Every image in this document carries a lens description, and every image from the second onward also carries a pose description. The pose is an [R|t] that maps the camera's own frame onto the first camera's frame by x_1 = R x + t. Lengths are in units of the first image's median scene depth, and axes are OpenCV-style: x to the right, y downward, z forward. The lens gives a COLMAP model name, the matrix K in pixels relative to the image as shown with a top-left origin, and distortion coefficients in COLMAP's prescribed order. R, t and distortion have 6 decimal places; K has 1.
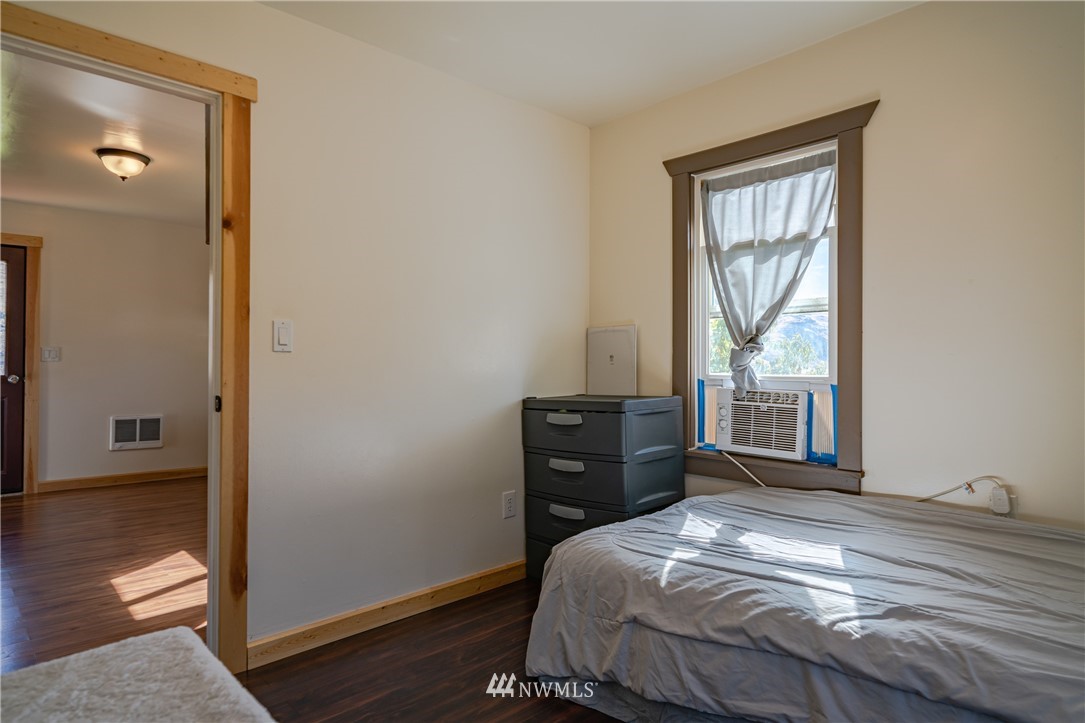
lens RADIAL K [[632.6, 0, 542.5], [0, 632.6, 361.5], [0, 0, 1]] dist [-0.001495, -0.000761]
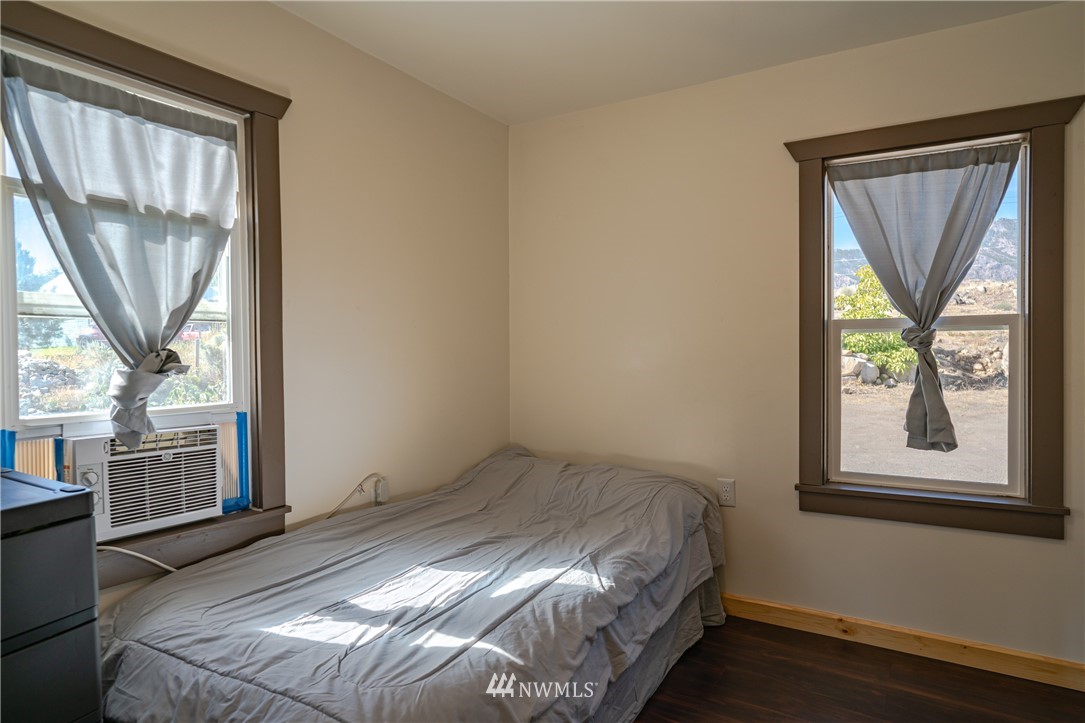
lens RADIAL K [[632.6, 0, 542.5], [0, 632.6, 361.5], [0, 0, 1]] dist [-0.001495, -0.000761]
pose [[-0.254527, -0.014433, 0.966958, -0.432127], [0.007896, 0.999824, 0.017002, -0.040063], [-0.967034, 0.011962, -0.254368, 0.827087]]
